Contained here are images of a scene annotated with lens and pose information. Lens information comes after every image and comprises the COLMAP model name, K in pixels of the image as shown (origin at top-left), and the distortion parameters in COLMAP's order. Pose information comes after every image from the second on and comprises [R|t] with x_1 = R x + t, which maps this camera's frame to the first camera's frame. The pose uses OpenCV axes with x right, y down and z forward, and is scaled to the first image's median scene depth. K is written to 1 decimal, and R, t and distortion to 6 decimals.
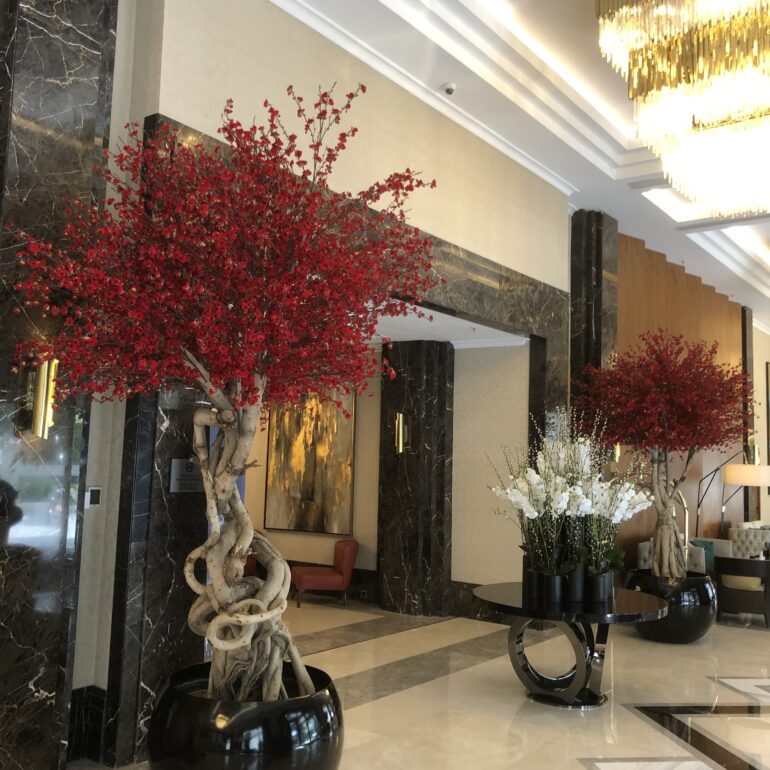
lens RADIAL K [[857.6, 0, 380.7], [0, 857.6, 376.7], [0, 0, 1]] dist [0.026881, 0.000000]
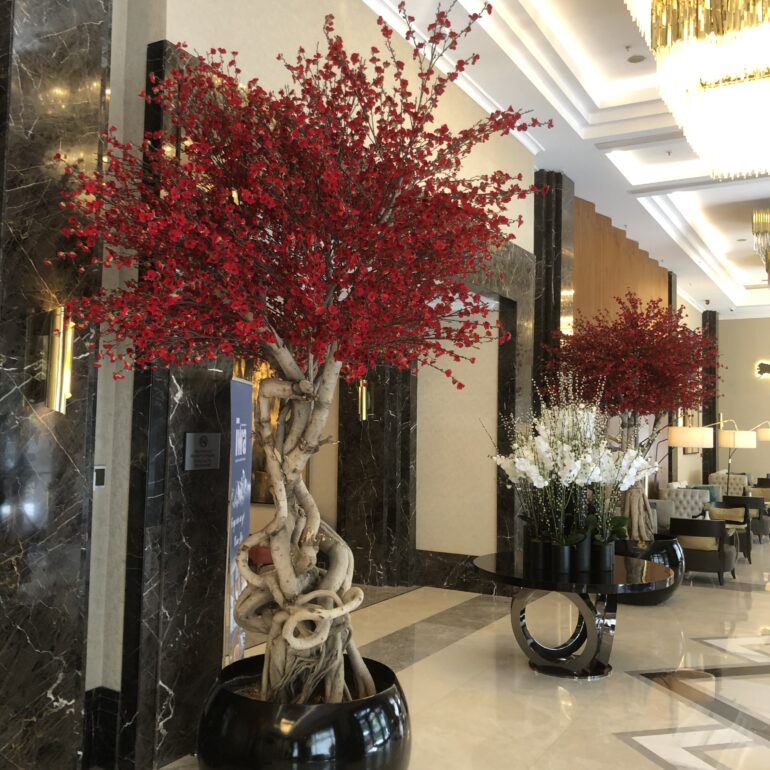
lens RADIAL K [[857.6, 0, 382.8], [0, 857.6, 378.3], [0, 0, 1]] dist [0.026881, 0.000000]
pose [[0.991657, -0.005815, 0.128773, -0.118414], [0.000138, 0.999029, 0.044047, -0.000551], [-0.128905, -0.043661, 0.990695, 0.067948]]
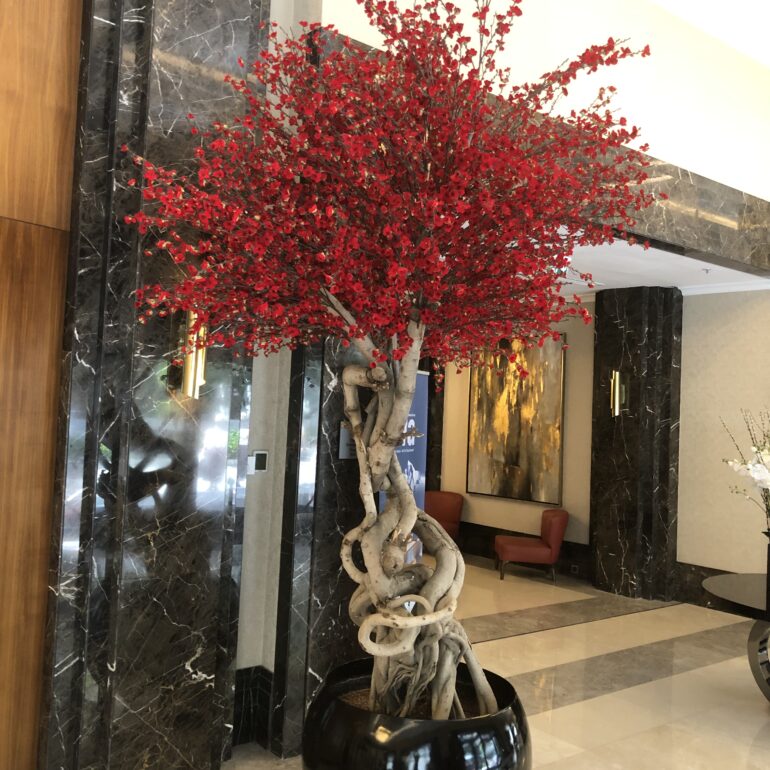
lens RADIAL K [[857.6, 0, 369.7], [0, 857.6, 376.8], [0, 0, 1]] dist [0.026881, 0.000000]
pose [[0.965403, 0.000667, -0.260760, 0.013588], [0.012038, 0.998817, 0.047123, 0.005930], [0.260483, -0.048632, 0.964253, 0.119392]]
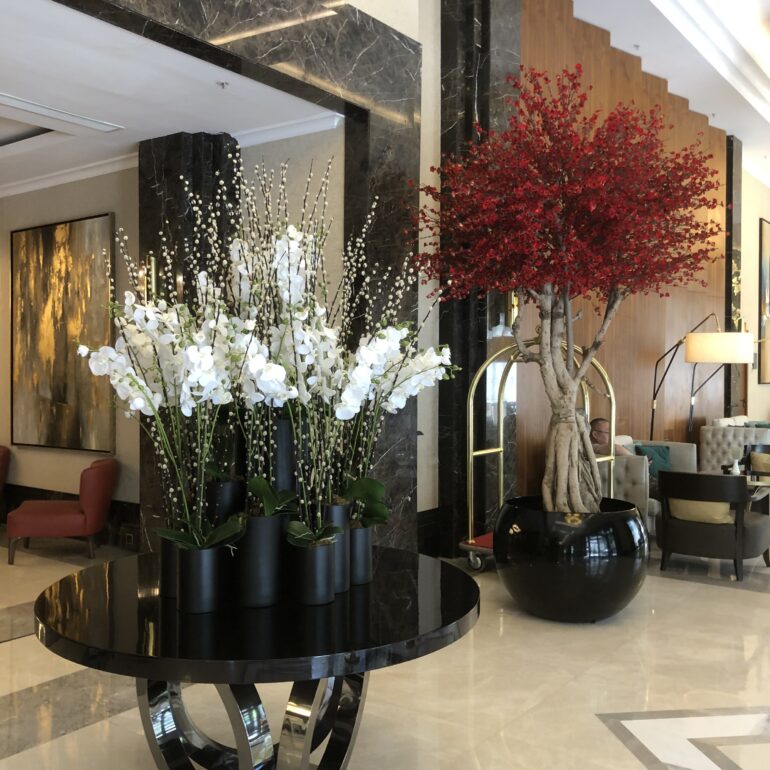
lens RADIAL K [[857.6, 0, 386.1], [0, 857.6, 375.1], [0, 0, 1]] dist [0.026881, 0.000000]
pose [[0.999660, -0.025895, 0.003023, 0.279216], [0.025445, 0.994325, 0.103298, 0.102252], [-0.005681, -0.103186, 0.994646, 0.566314]]
